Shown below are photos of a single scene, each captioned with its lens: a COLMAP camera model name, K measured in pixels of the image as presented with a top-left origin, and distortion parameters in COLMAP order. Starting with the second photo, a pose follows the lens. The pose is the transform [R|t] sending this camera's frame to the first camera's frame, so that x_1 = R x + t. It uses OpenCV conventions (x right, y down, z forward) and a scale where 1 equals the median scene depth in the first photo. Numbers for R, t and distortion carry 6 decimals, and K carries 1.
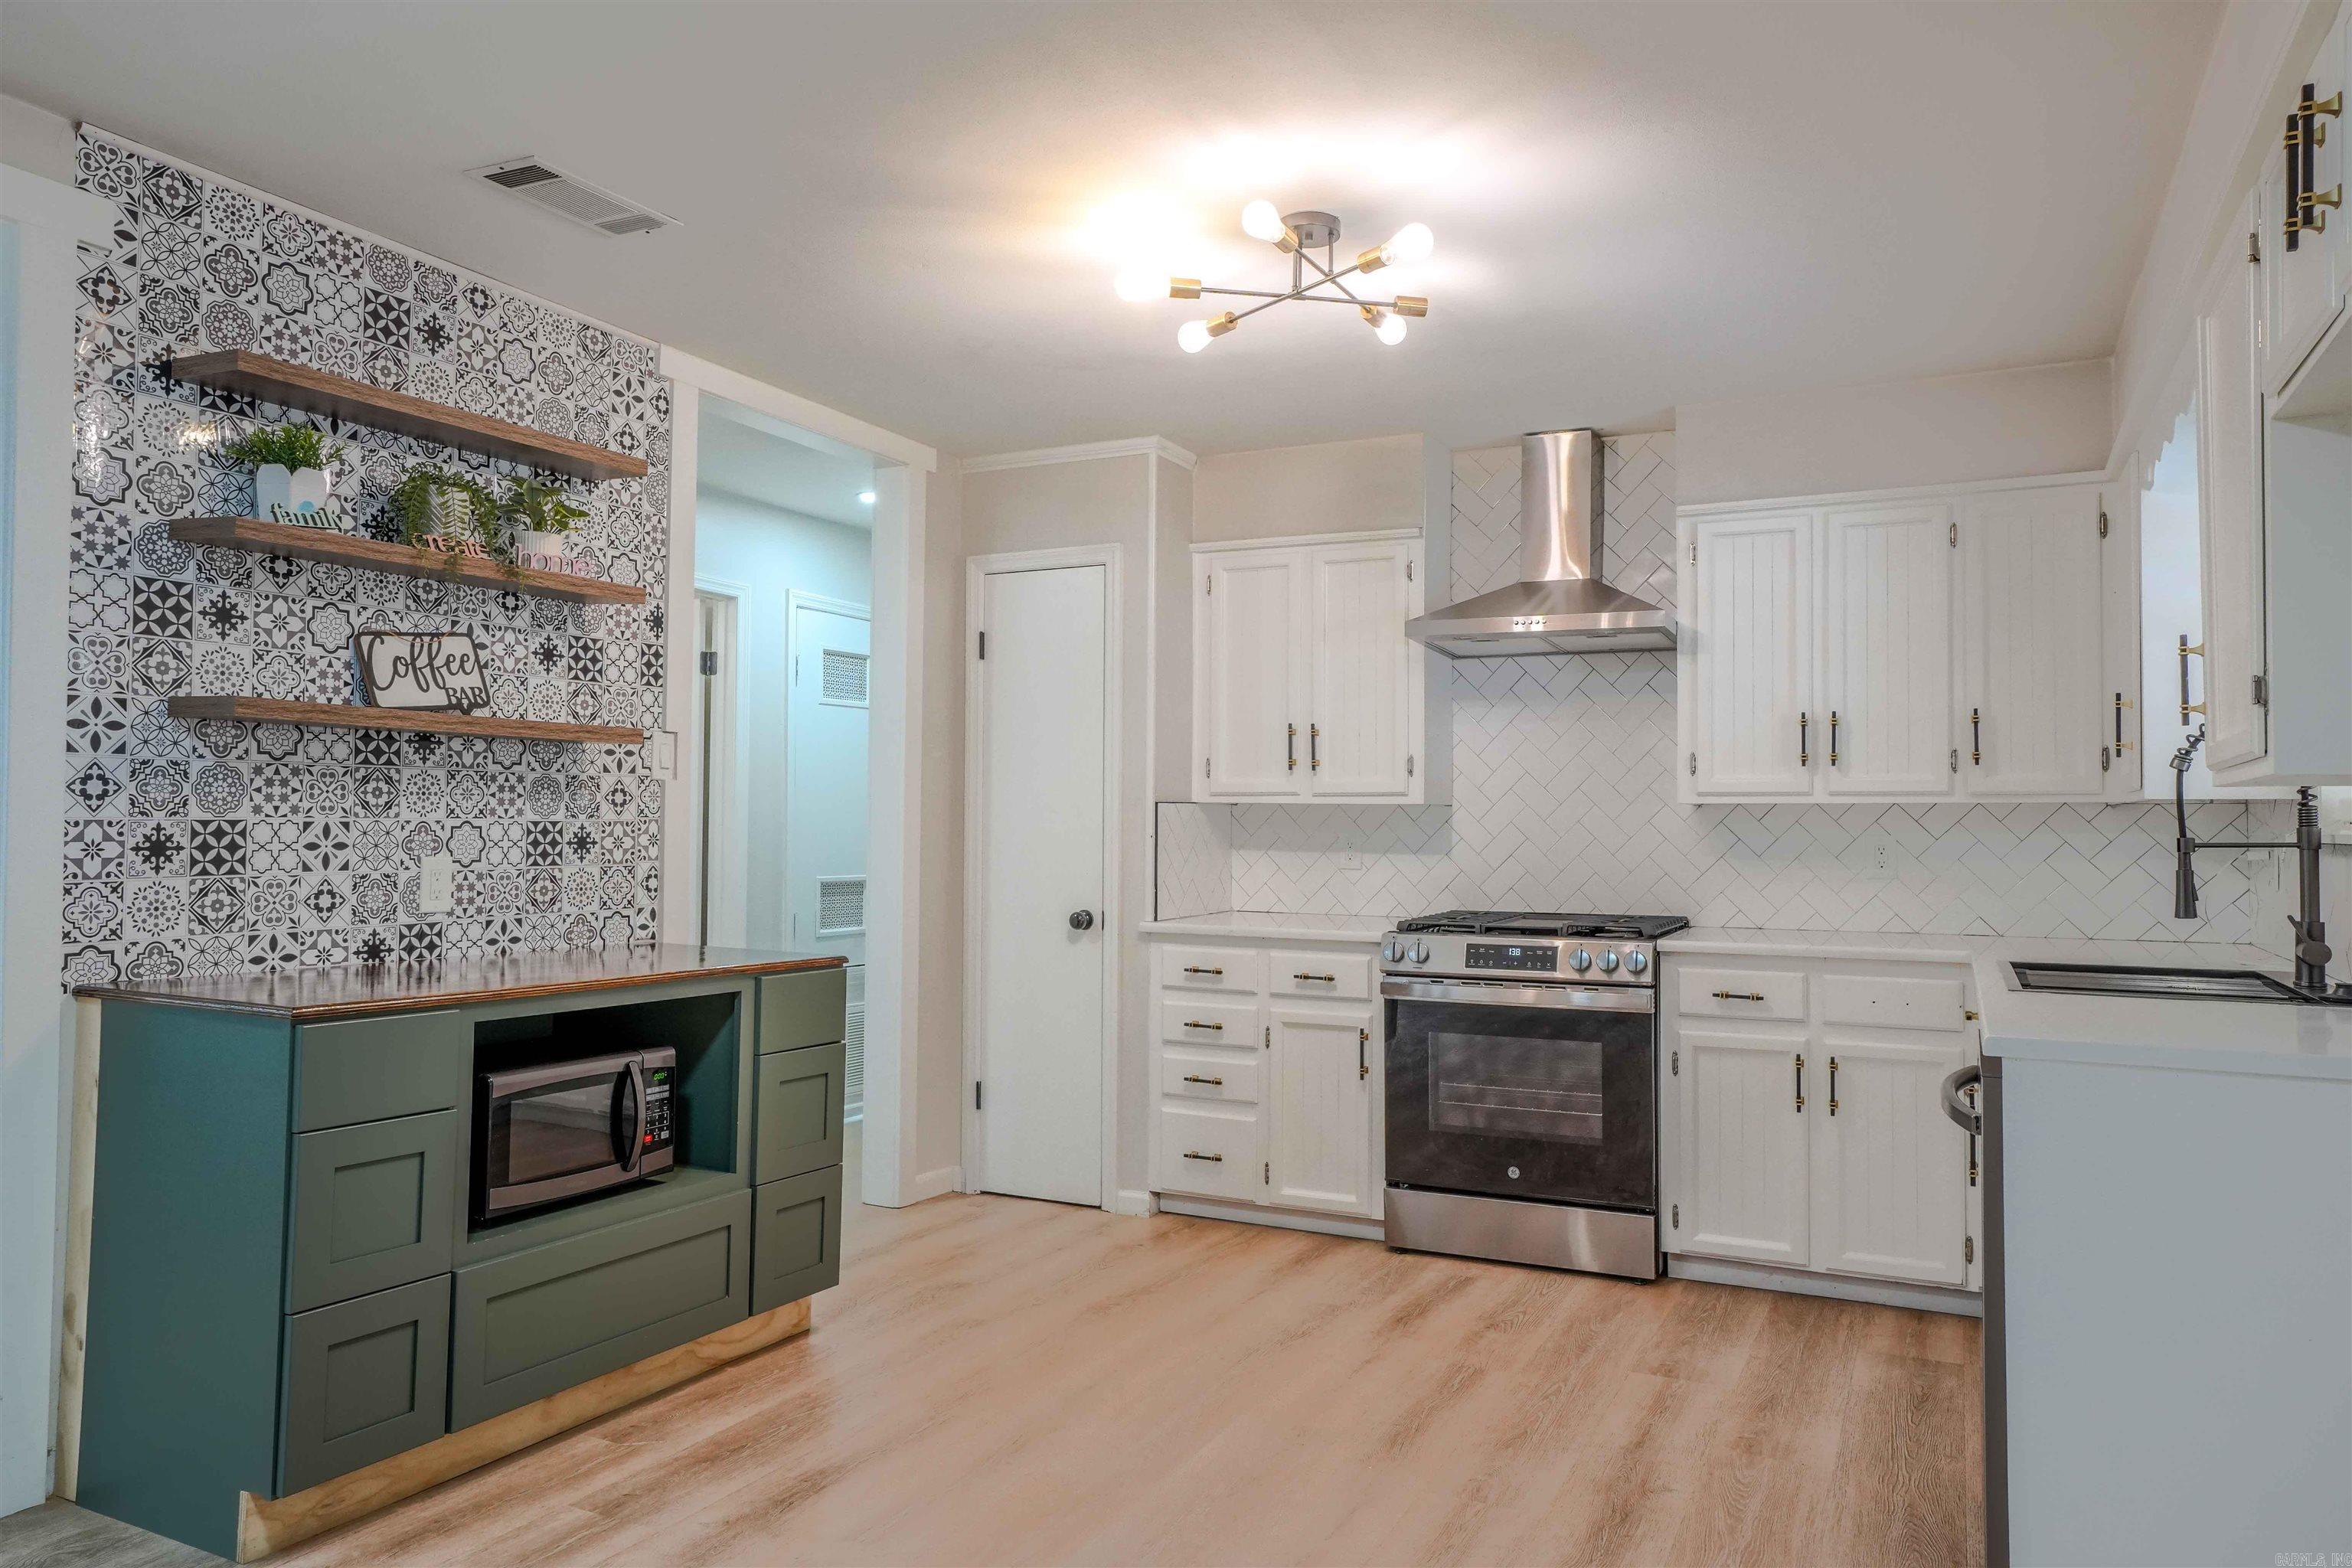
lens RADIAL K [[1556.7, 0, 1179.3], [0, 1556.7, 784.2], [0, 0, 1]] dist [-0.005444, -0.000237]
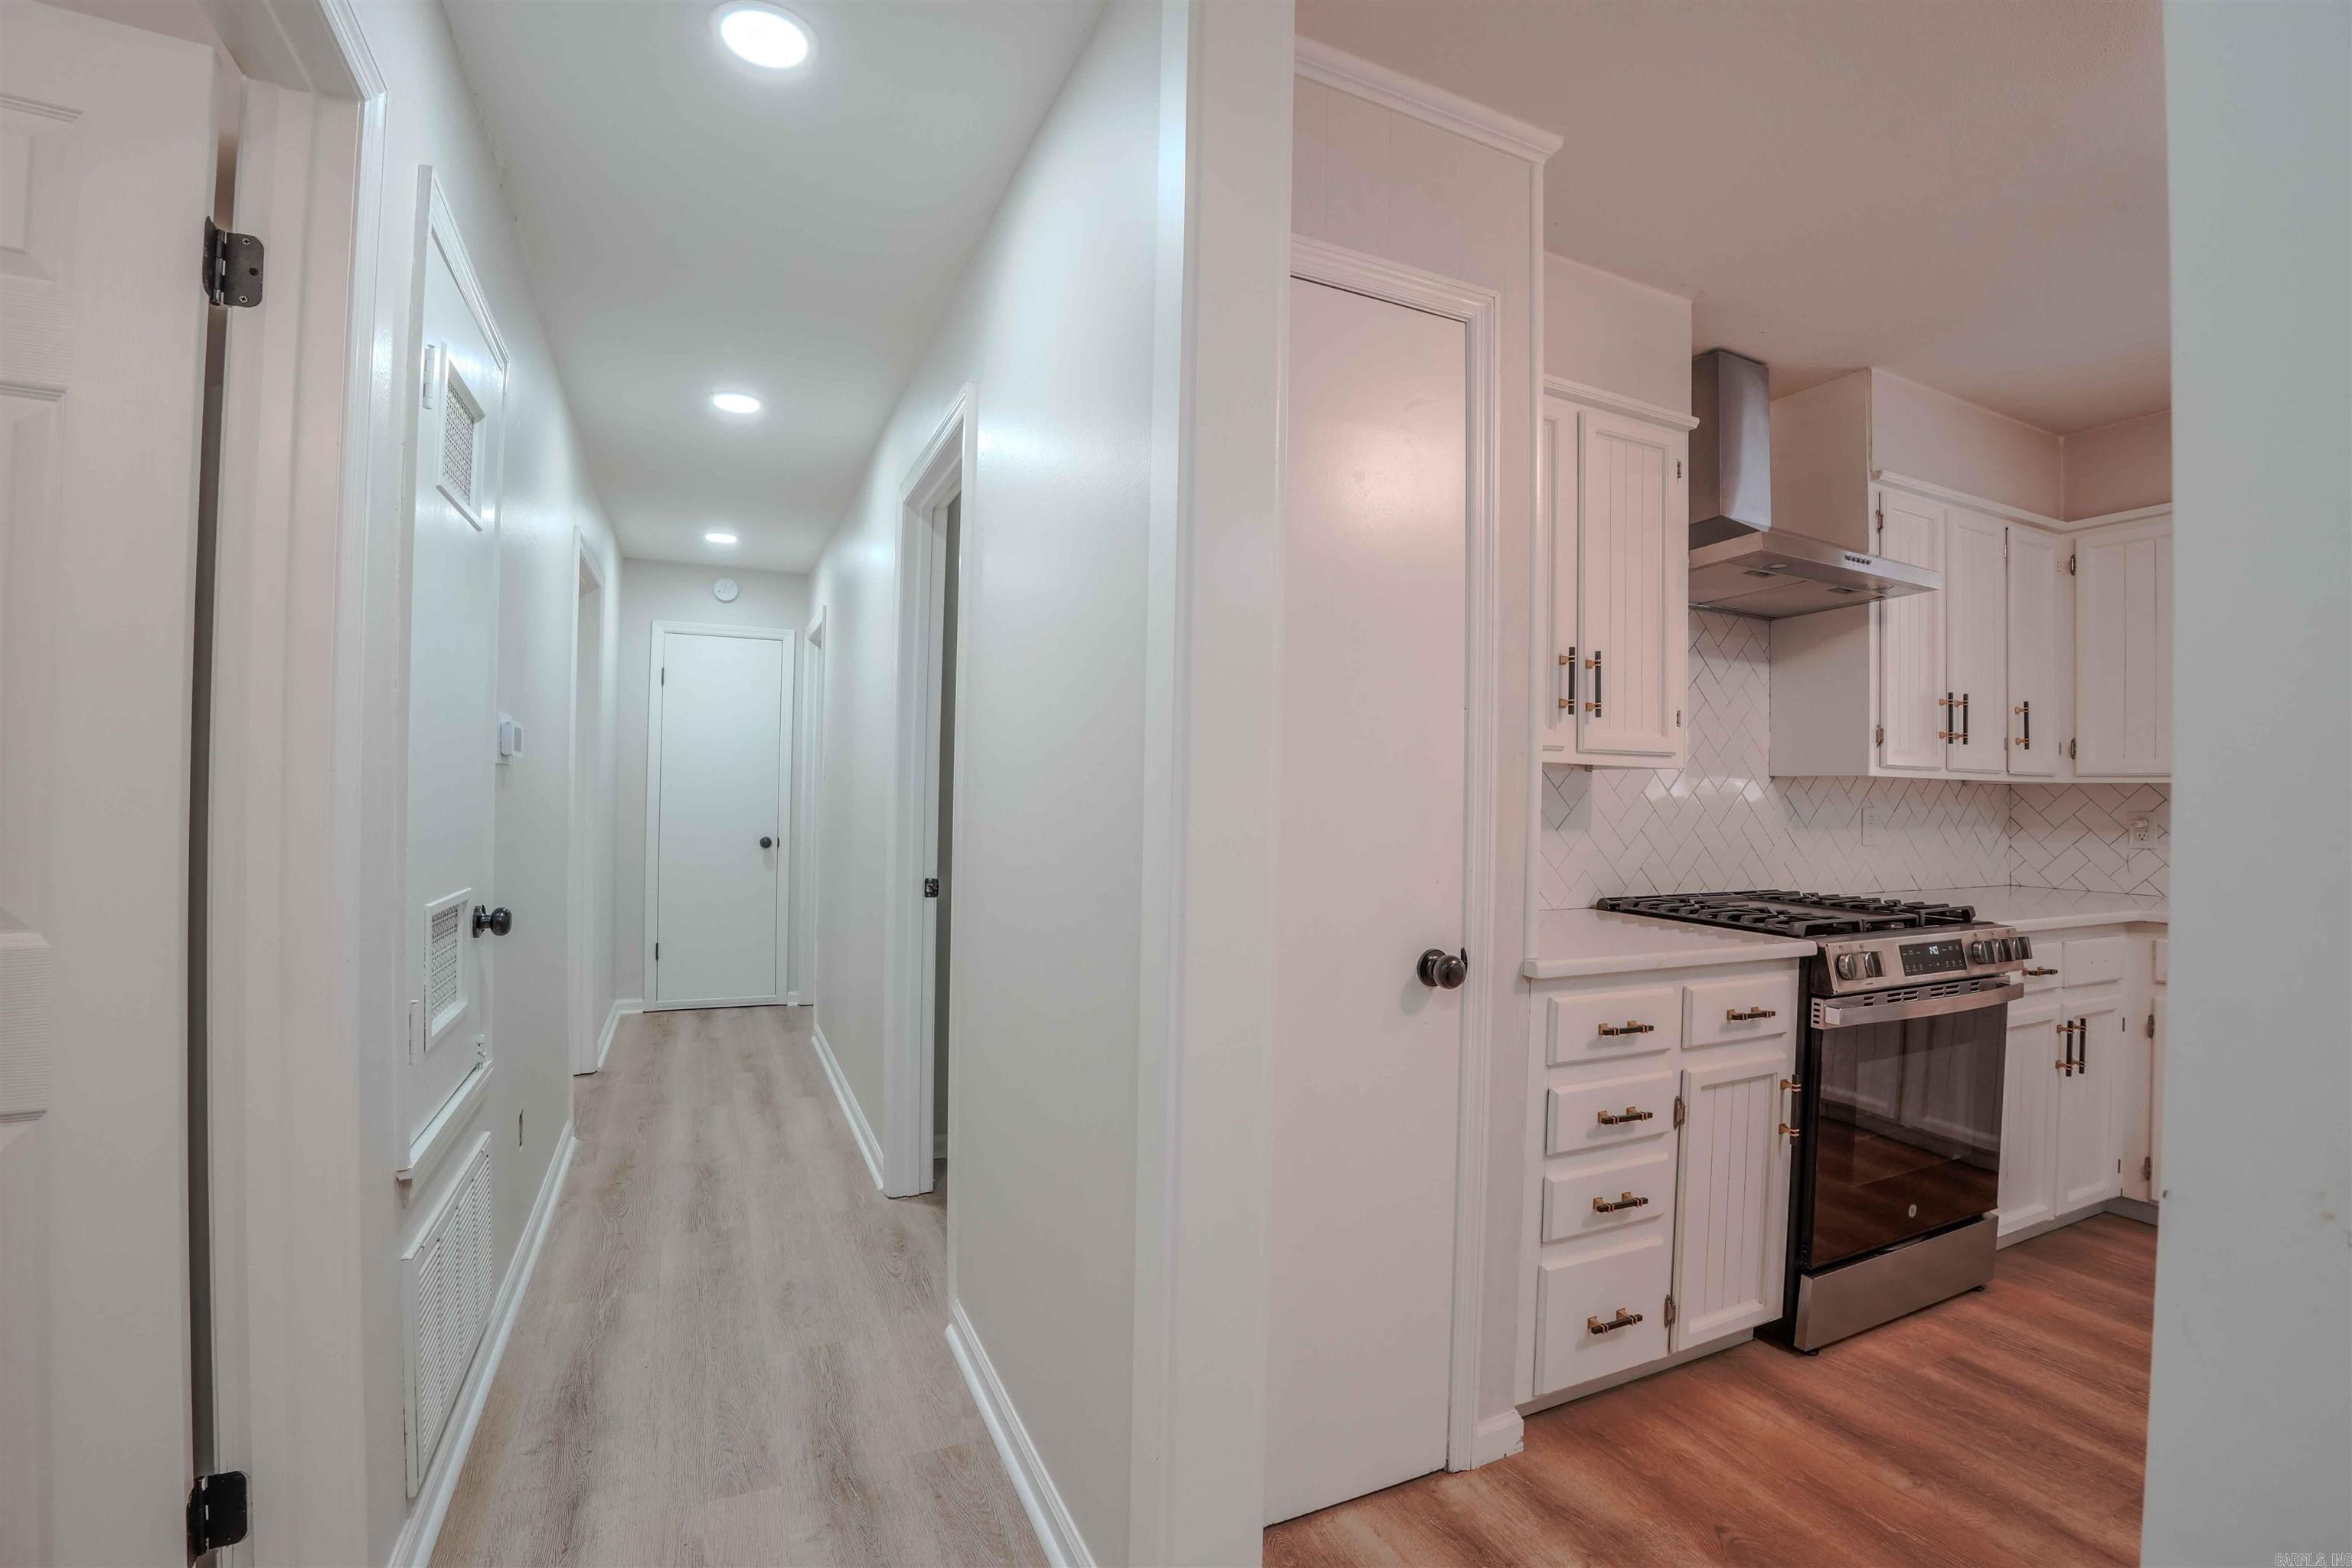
lens RADIAL K [[1038.6, 0, 1182.6], [0, 1038.6, 784.7], [0, 0, 1]] dist [-0.037452, 0.000518]
pose [[0.619409, 0.013131, 0.784959, -0.415012], [-0.032538, 0.999430, 0.008957, 0.024870], [-0.784394, -0.031089, 0.619483, 0.881092]]
